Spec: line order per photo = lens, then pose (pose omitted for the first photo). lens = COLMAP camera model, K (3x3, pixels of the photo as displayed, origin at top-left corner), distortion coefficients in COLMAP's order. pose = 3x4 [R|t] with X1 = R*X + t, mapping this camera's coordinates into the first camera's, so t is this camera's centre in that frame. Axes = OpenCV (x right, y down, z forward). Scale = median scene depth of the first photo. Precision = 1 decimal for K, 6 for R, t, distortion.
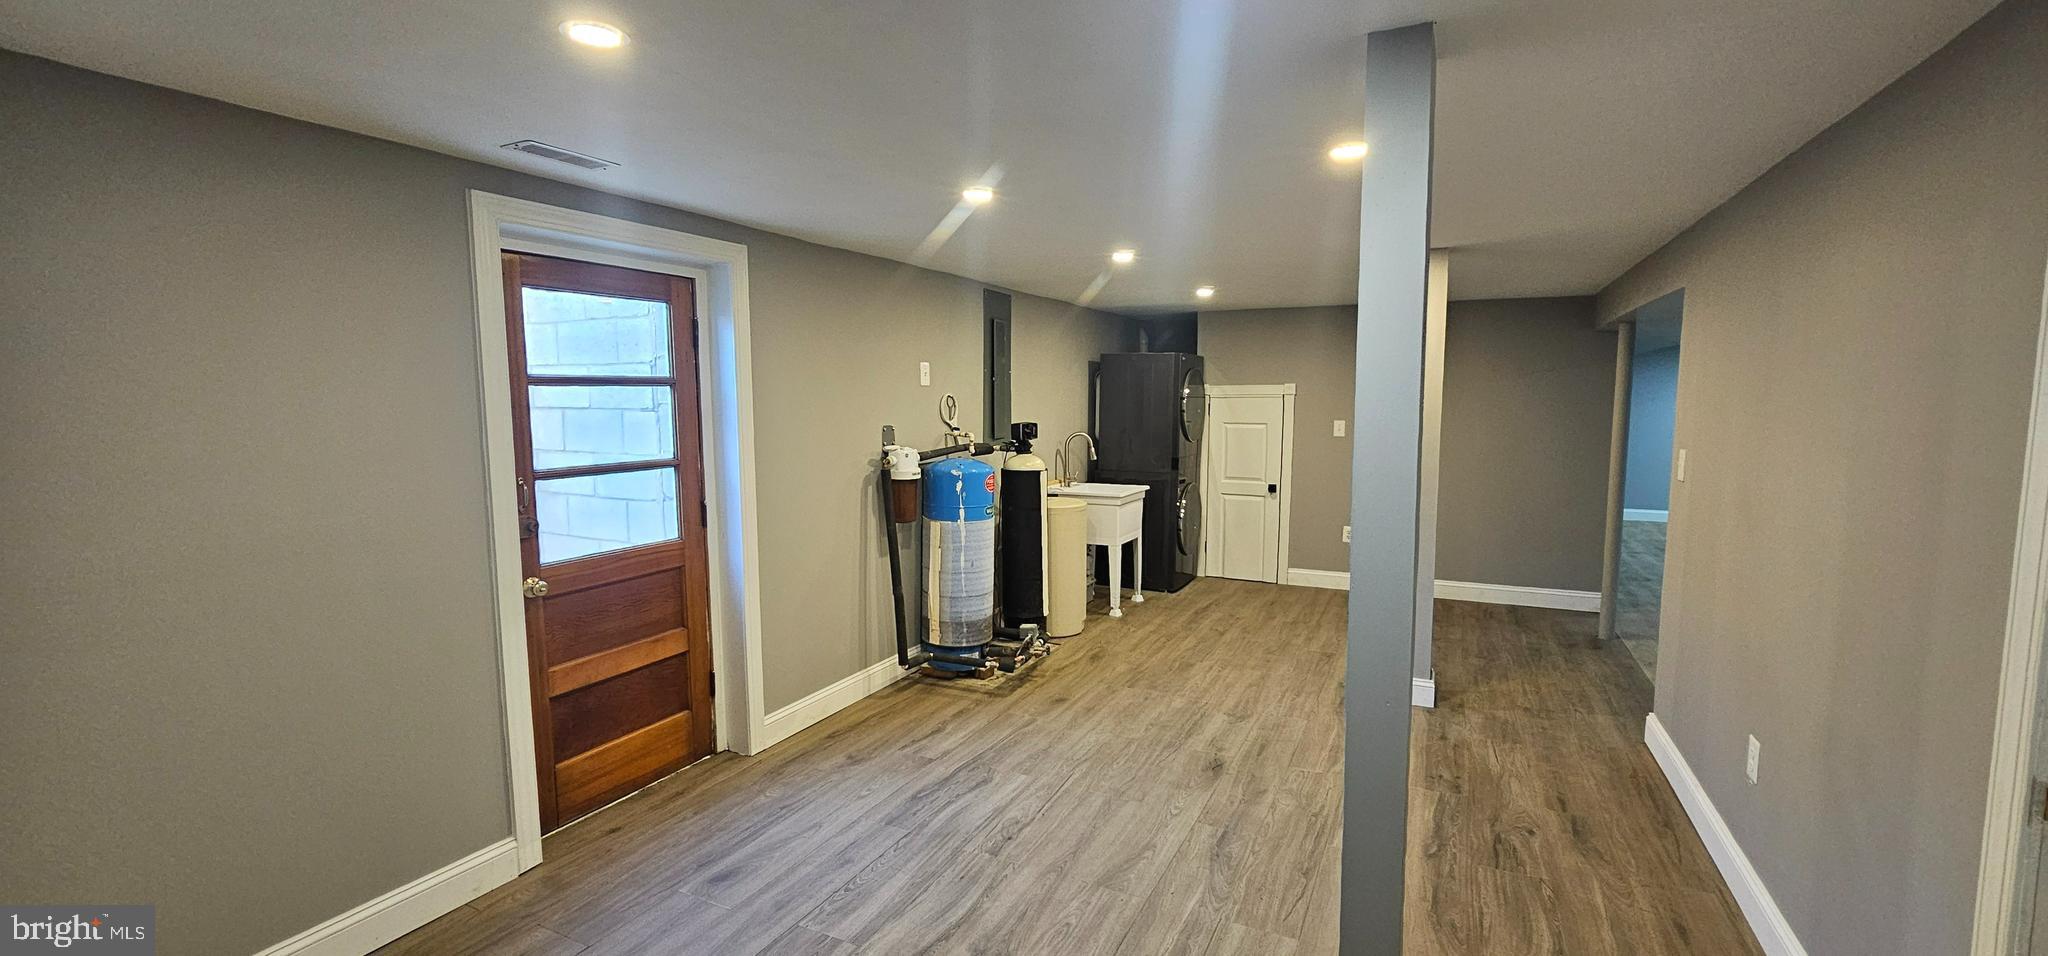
lens RADIAL K [[835.7, 0, 1032.3], [0, 835.7, 476.8], [0, 0, 1]] dist [-0.002599, 0.000516]
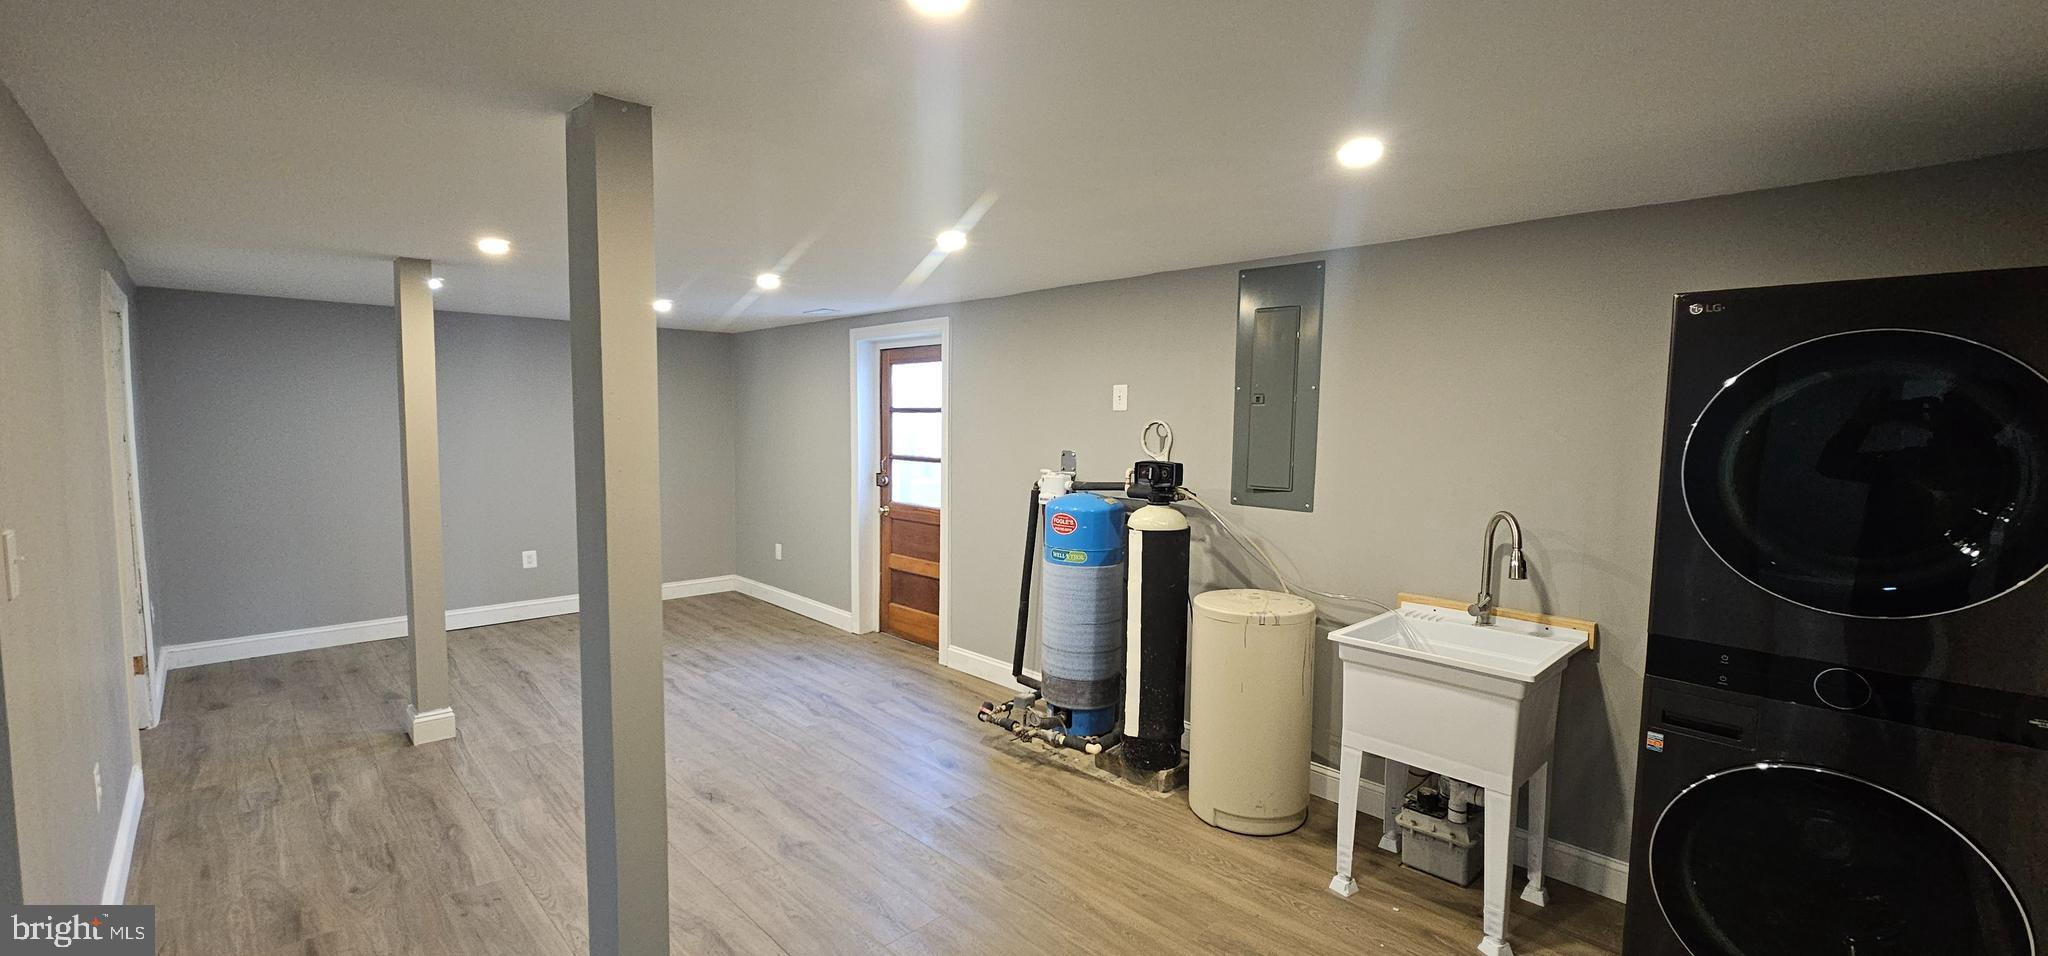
lens RADIAL K [[835.7, 0, 1045.8], [0, 835.7, 490.7], [0, 0, 1]] dist [-0.002599, 0.000516]
pose [[-0.318188, 0.078961, -0.944734, 1.090476], [-0.105085, 0.987447, 0.117923, -0.179657], [0.942185, 0.136800, -0.305896, 1.779417]]
